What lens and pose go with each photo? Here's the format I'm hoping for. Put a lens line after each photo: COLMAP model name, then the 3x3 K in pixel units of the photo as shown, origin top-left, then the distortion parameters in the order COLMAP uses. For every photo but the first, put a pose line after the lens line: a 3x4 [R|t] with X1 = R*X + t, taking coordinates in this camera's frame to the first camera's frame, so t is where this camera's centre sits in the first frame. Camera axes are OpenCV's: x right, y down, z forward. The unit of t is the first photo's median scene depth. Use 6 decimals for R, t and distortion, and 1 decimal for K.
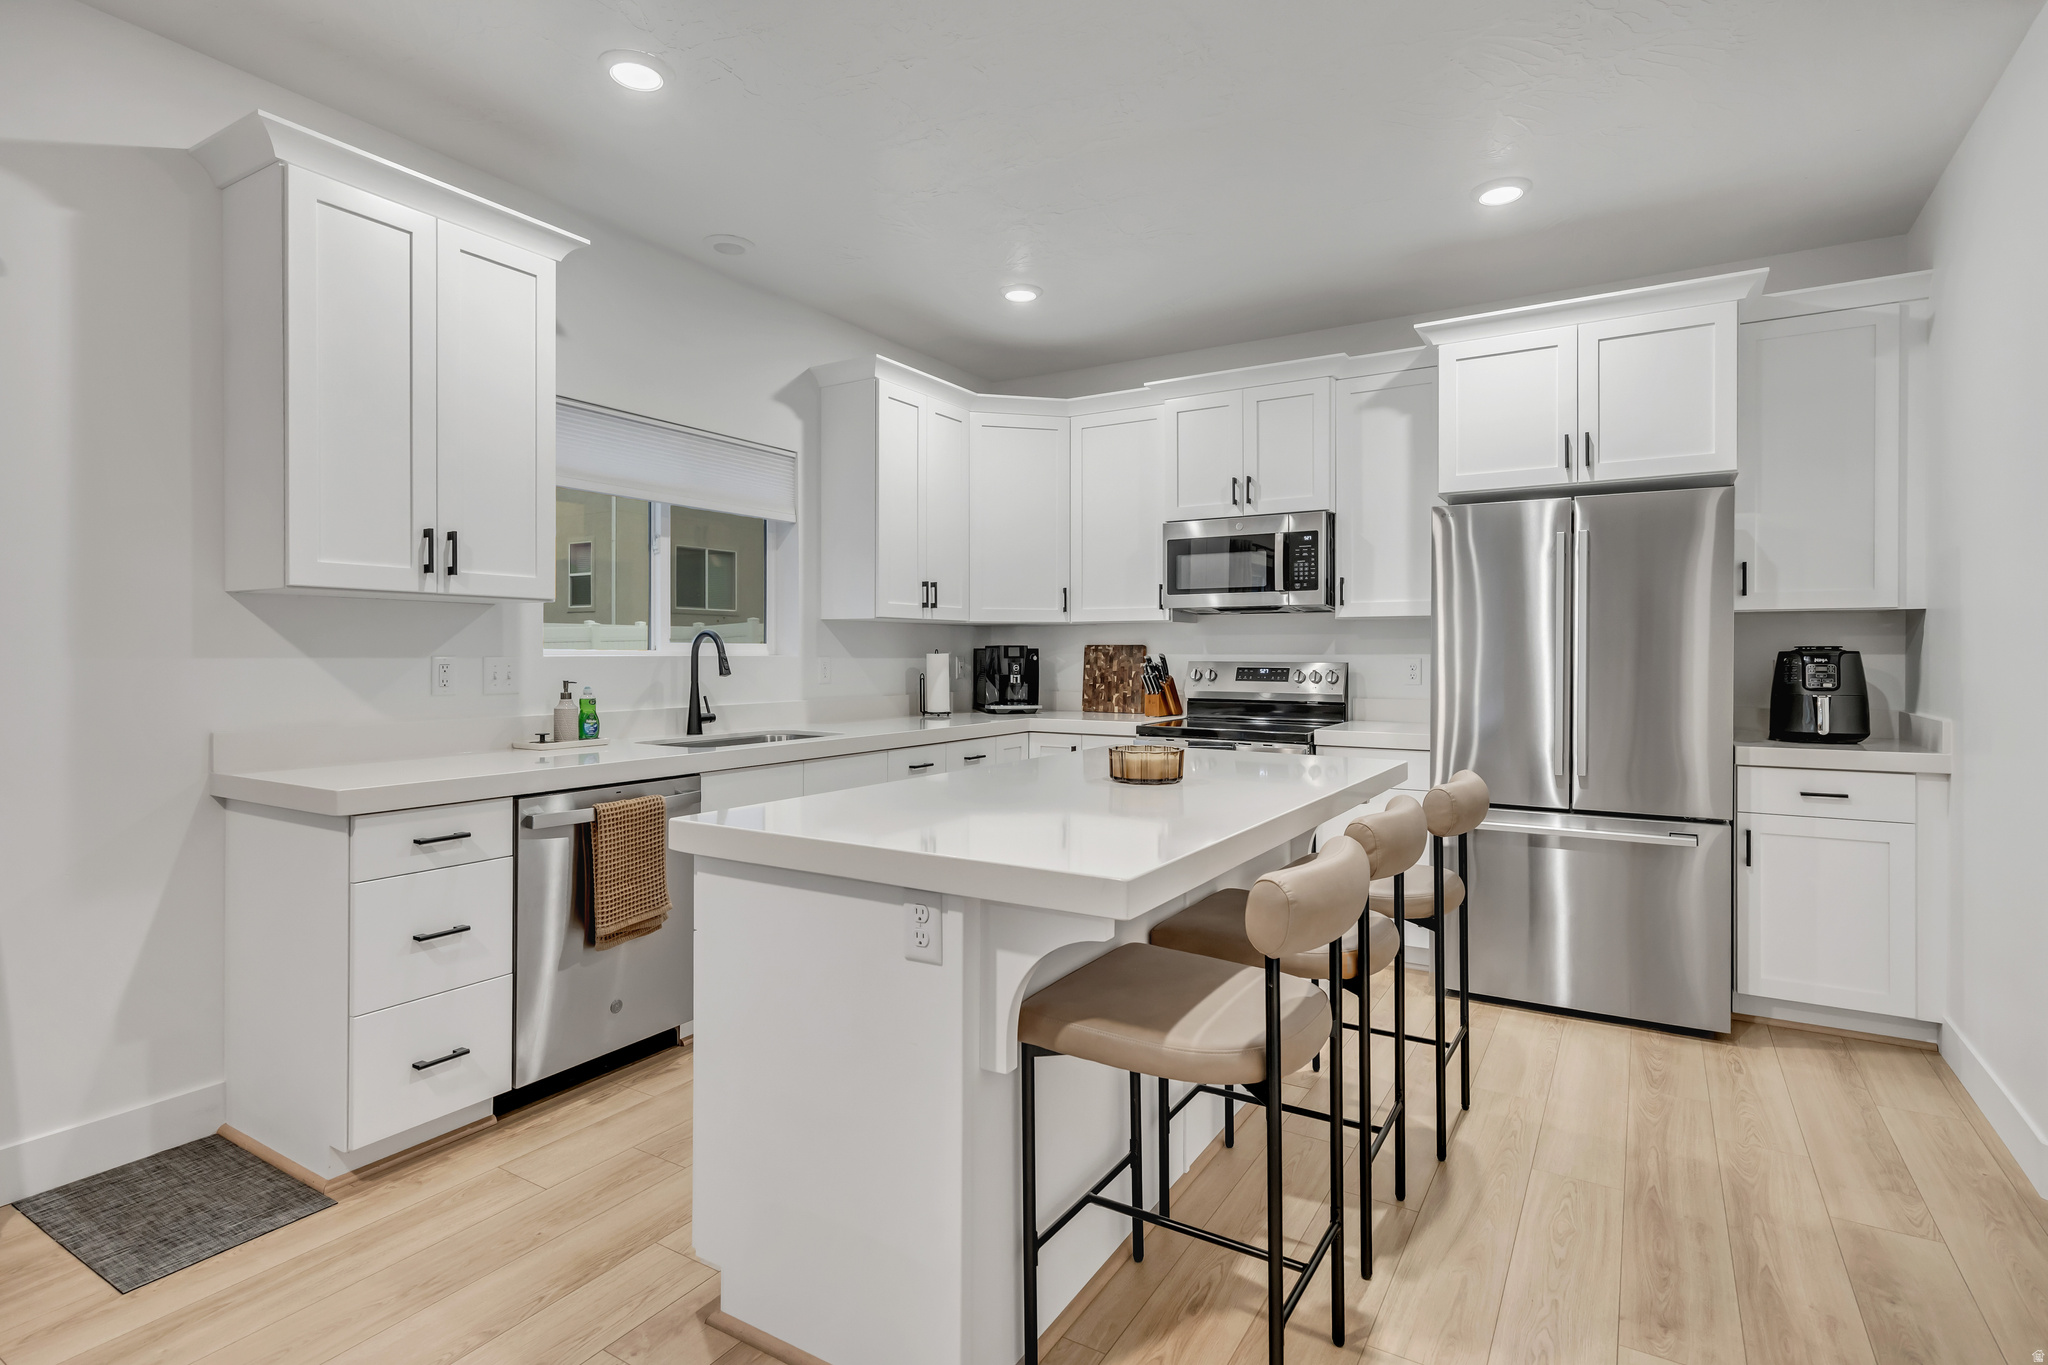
lens RADIAL K [[1006.3, 0, 1029.8], [0, 1006.3, 657.0], [0, 0, 1]] dist [0.000693, 0.000400]
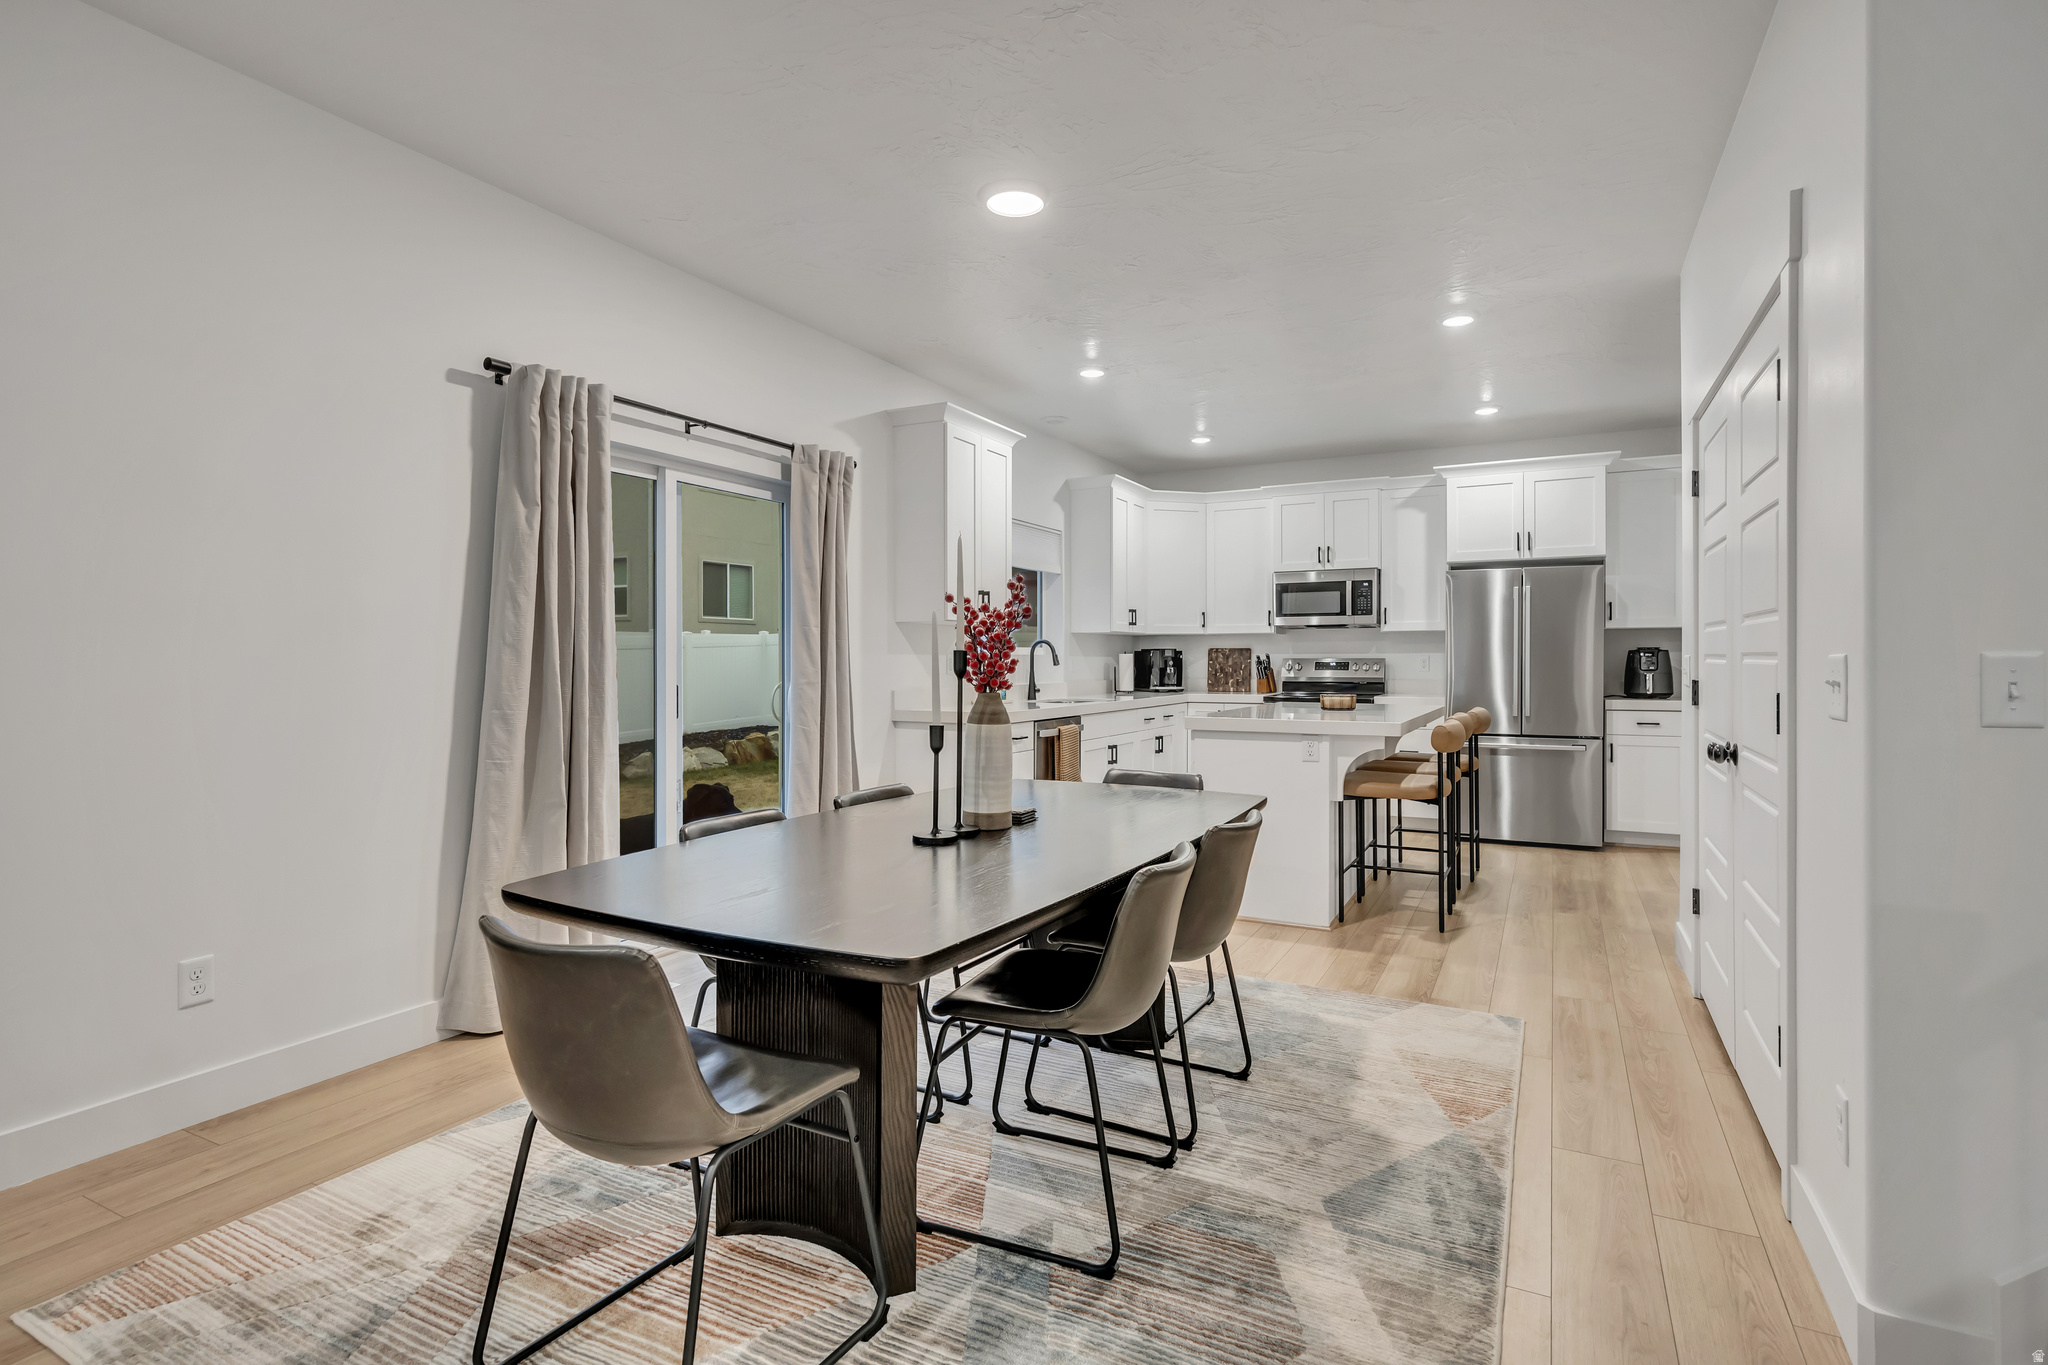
lens RADIAL K [[993.9, 0, 1032.4], [0, 993.9, 667.8], [0, 0, 1]] dist [0.002539, 0.001112]
pose [[0.997662, -0.004134, 0.068211, -0.390724], [0.003775, 0.999978, 0.005390, 0.010589], [-0.068231, -0.005120, 0.997656, -0.617494]]
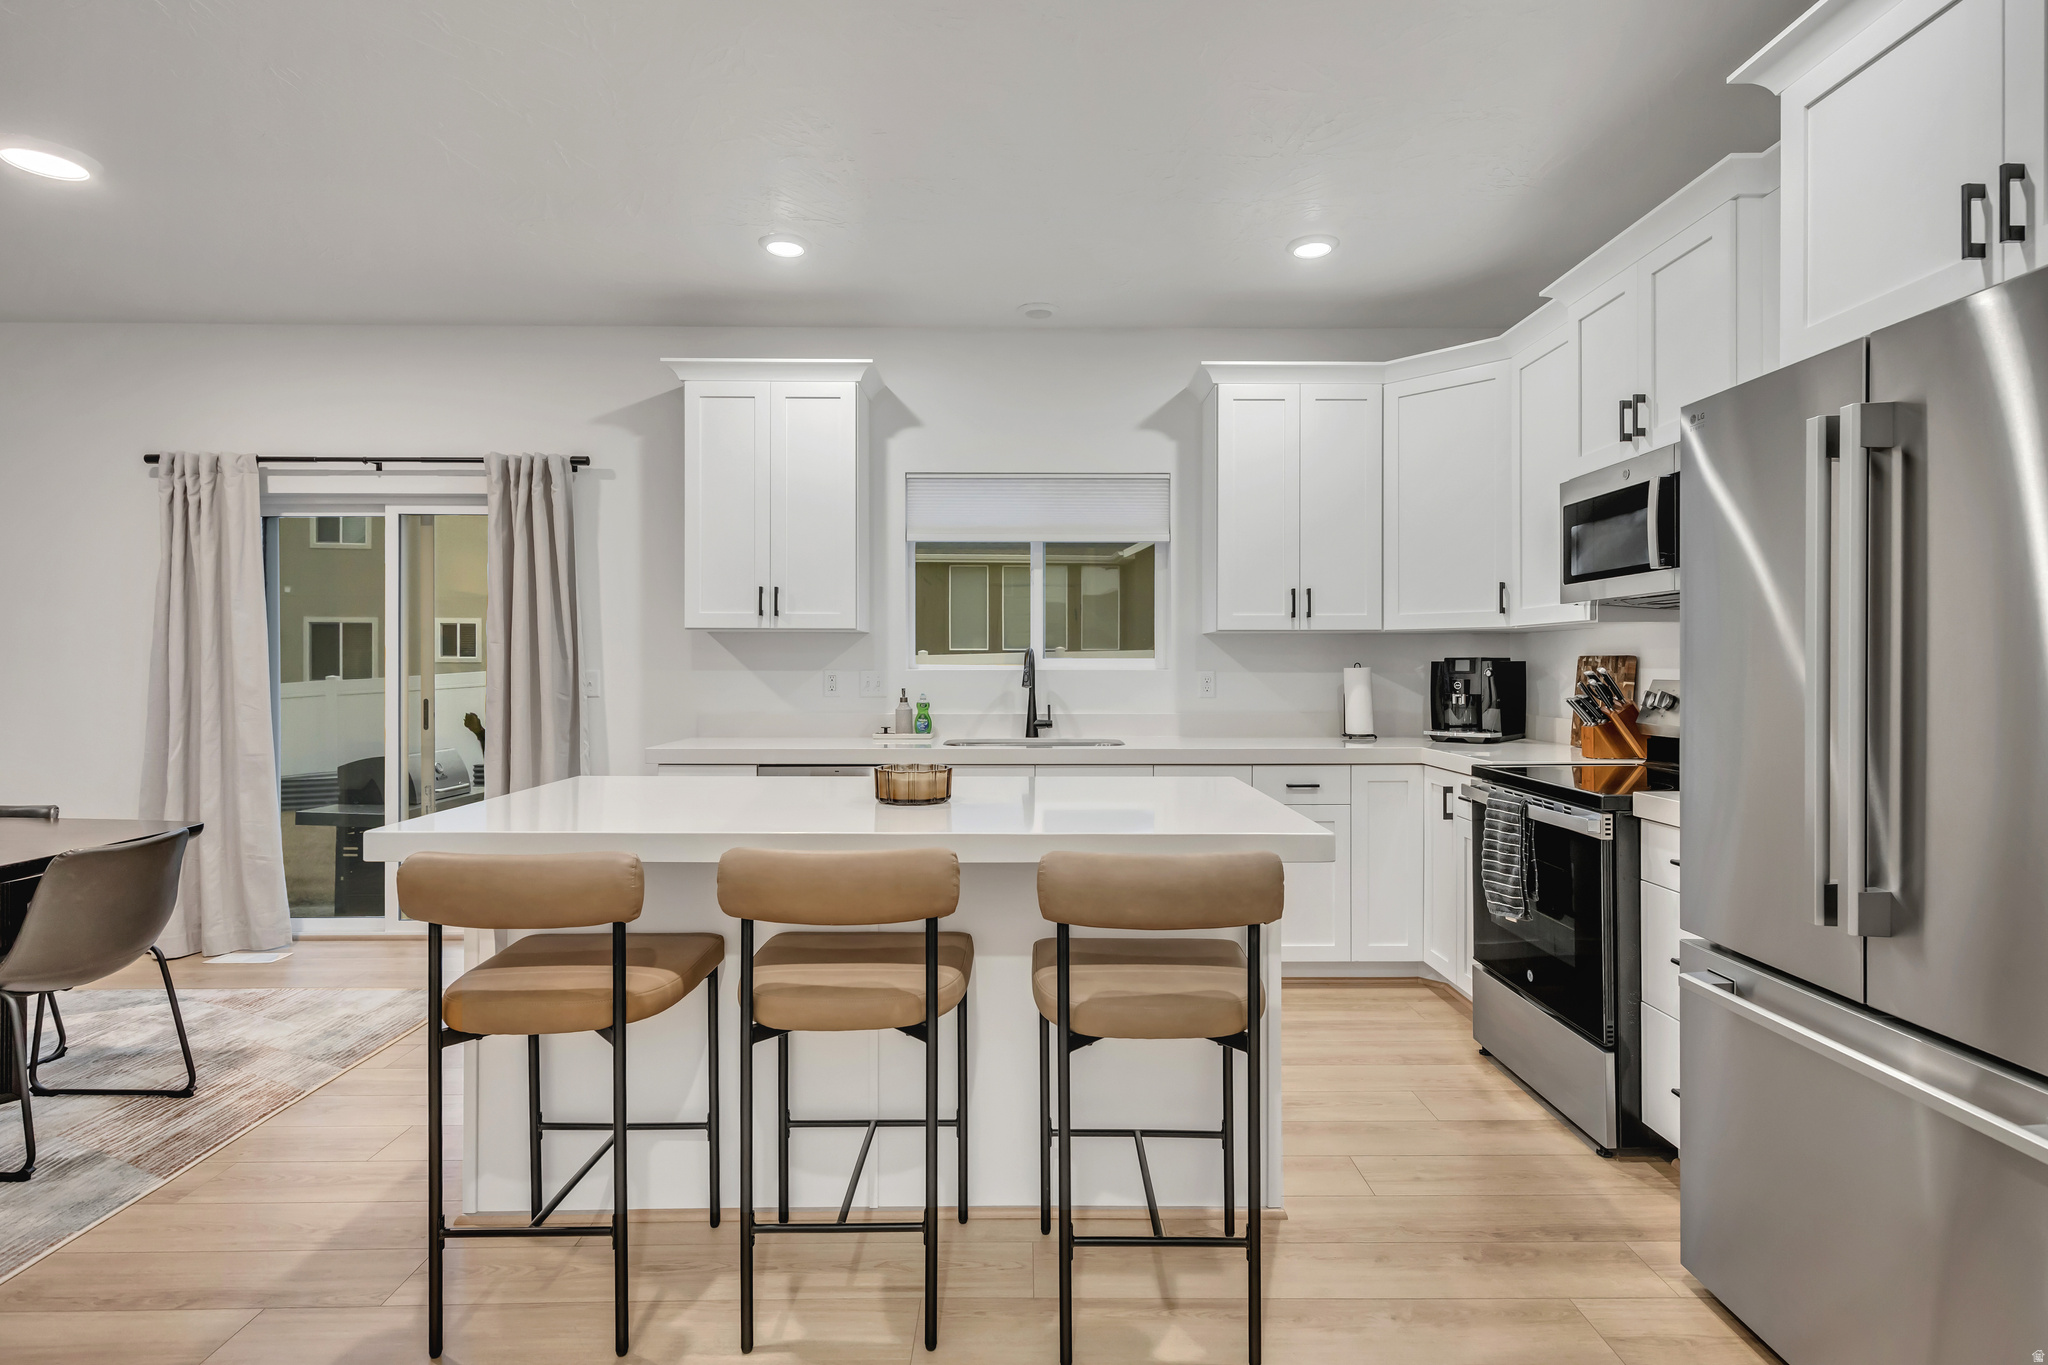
lens RADIAL K [[993.9, 0, 1032.4], [0, 993.9, 667.8], [0, 0, 1]] dist [0.002539, 0.001112]
pose [[0.533866, 0.001365, -0.845568, 0.559081], [-0.001460, 0.999999, 0.000692, -0.003800], [0.845568, 0.000865, 0.533867, 0.334792]]
